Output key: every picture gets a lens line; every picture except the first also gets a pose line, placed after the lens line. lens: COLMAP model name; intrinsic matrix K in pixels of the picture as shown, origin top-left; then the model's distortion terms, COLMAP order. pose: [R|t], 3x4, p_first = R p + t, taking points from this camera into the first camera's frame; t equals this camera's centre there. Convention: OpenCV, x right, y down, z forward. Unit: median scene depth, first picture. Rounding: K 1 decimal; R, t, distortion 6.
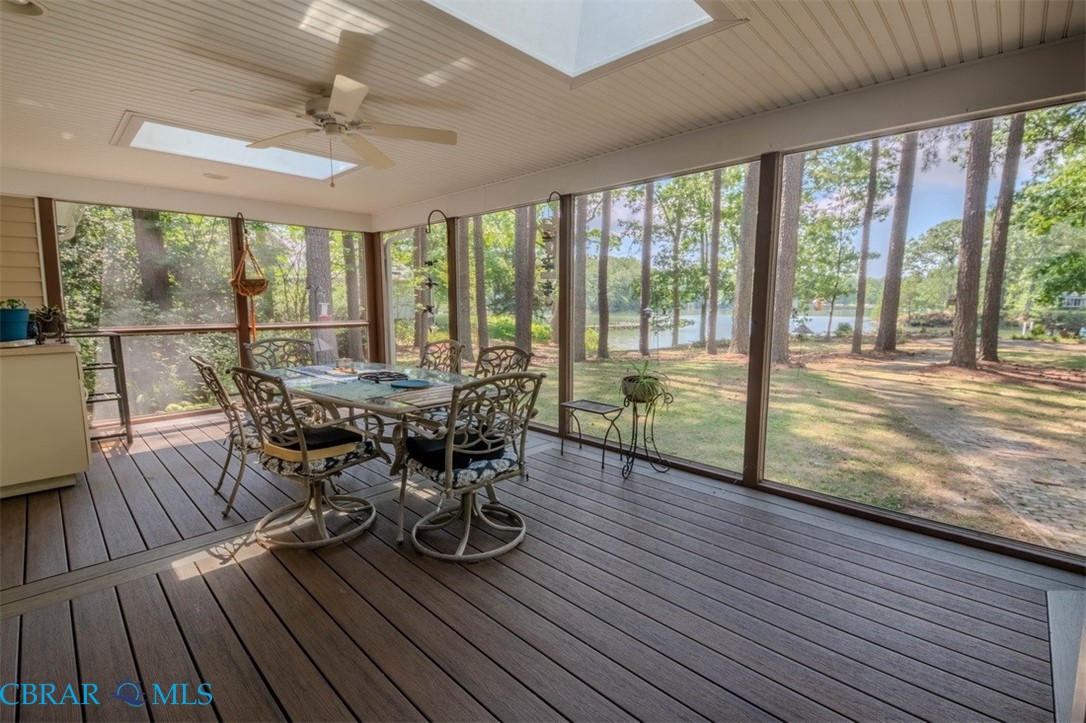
lens RADIAL K [[488.6, 0, 543.0], [0, 488.6, 361.5], [0, 0, 1]] dist [-0.001861, -0.000568]
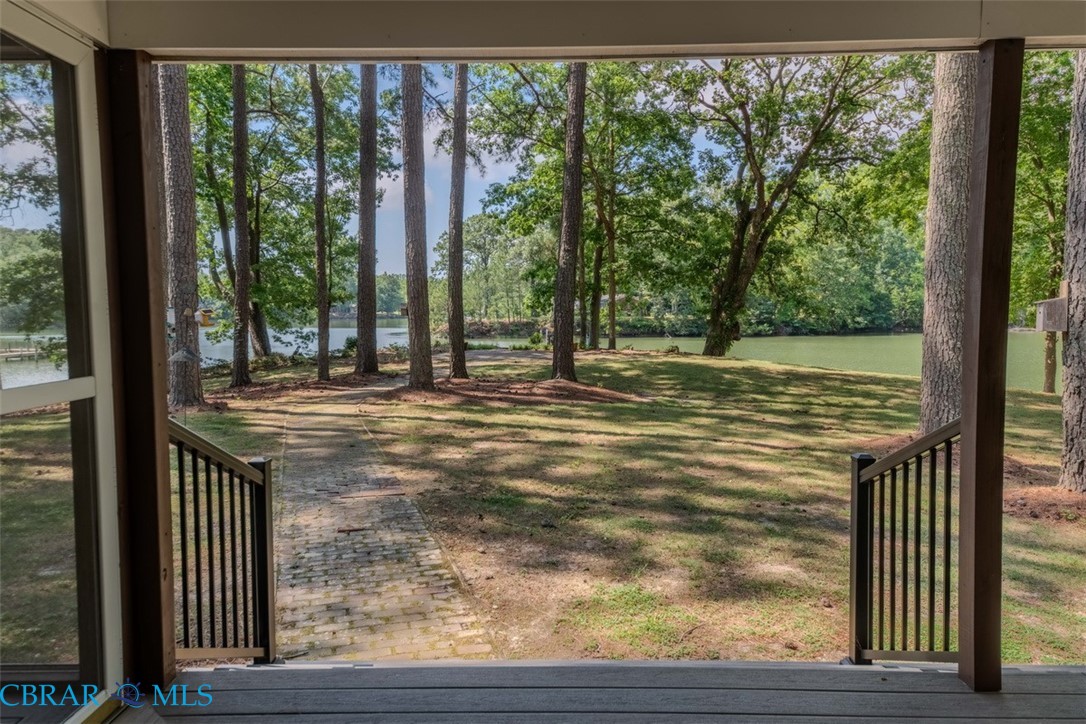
lens RADIAL K [[732.5, 0, 543.0], [0, 732.5, 362.0], [0, 0, 1]] dist [0.095091, 0.000077]
pose [[0.726095, -0.059217, 0.685040, 0.129188], [0.094879, 0.995383, -0.014521, 0.003441], [-0.681017, 0.075539, 0.728361, -0.057188]]
